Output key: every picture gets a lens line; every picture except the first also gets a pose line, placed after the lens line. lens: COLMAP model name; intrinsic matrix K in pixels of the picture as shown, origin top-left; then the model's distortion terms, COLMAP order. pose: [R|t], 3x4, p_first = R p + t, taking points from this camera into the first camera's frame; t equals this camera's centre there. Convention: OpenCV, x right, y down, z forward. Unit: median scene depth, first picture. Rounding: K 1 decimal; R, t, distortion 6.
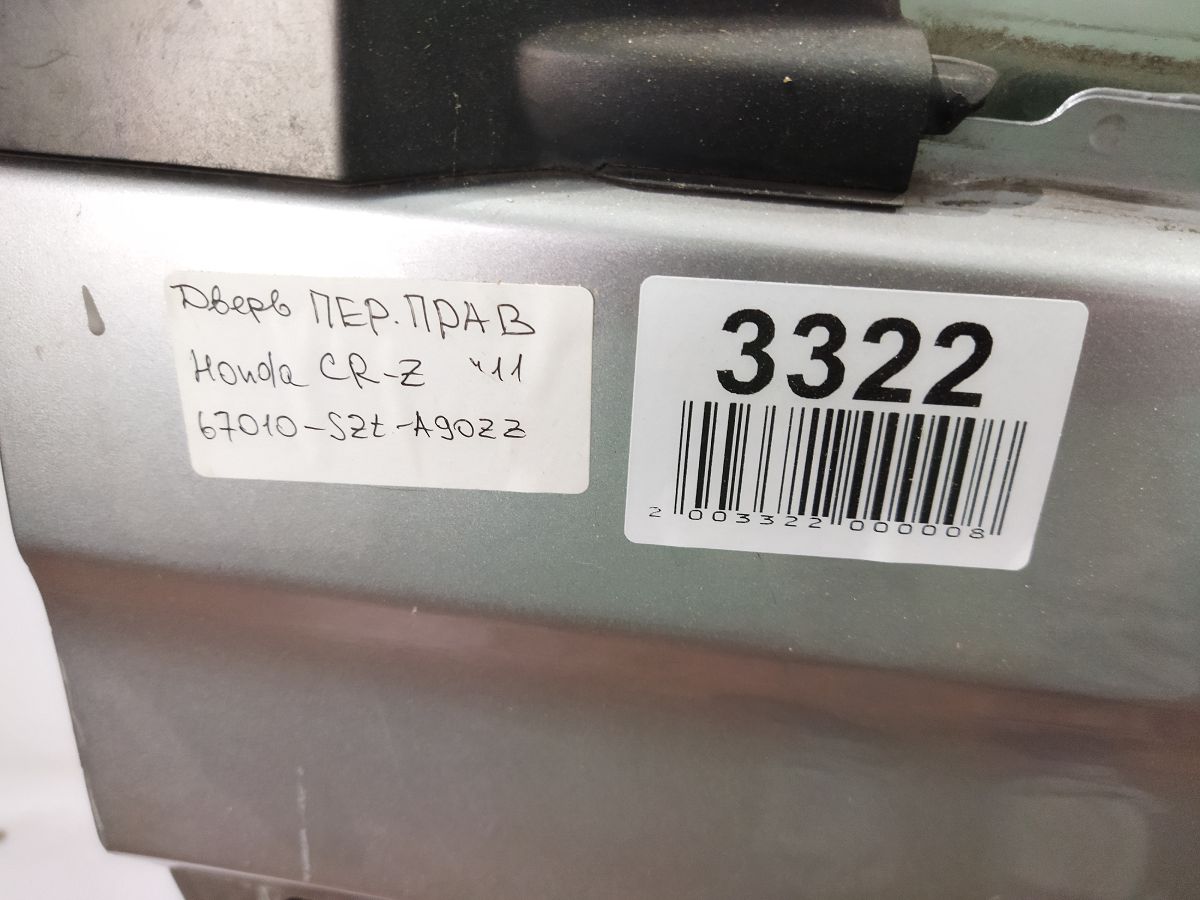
lens RADIAL K [[923.5, 0, 596.0], [0, 923.5, 447.5], [0, 0, 1]] dist [0.033901, -0.034316]
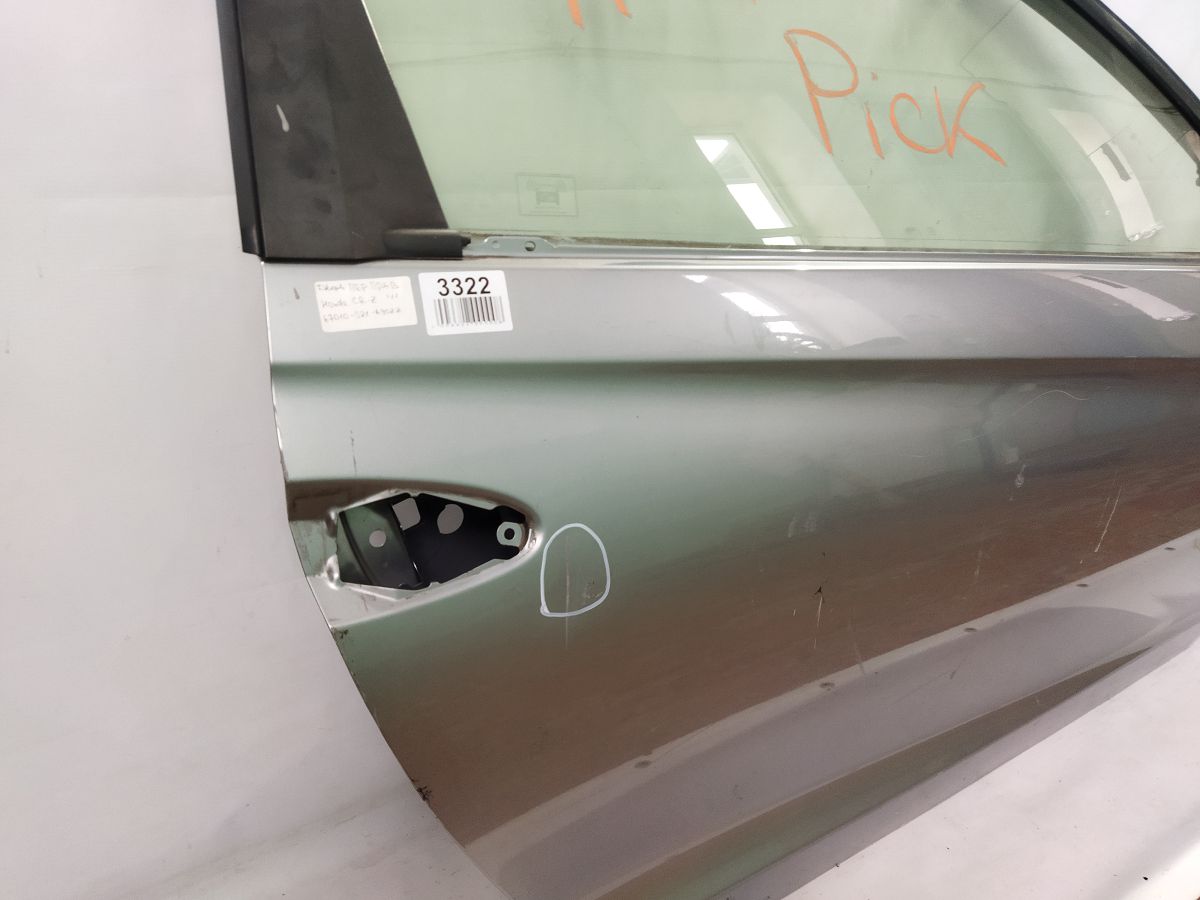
lens RADIAL K [[923.5, 0, 608.1], [0, 923.5, 449.0], [0, 0, 1]] dist [0.033901, -0.034316]
pose [[0.823462, -0.166251, 0.542467, -1.813675], [0.383202, 0.868050, -0.315666, 2.388186], [-0.418409, 0.467813, 0.778514, -2.604194]]
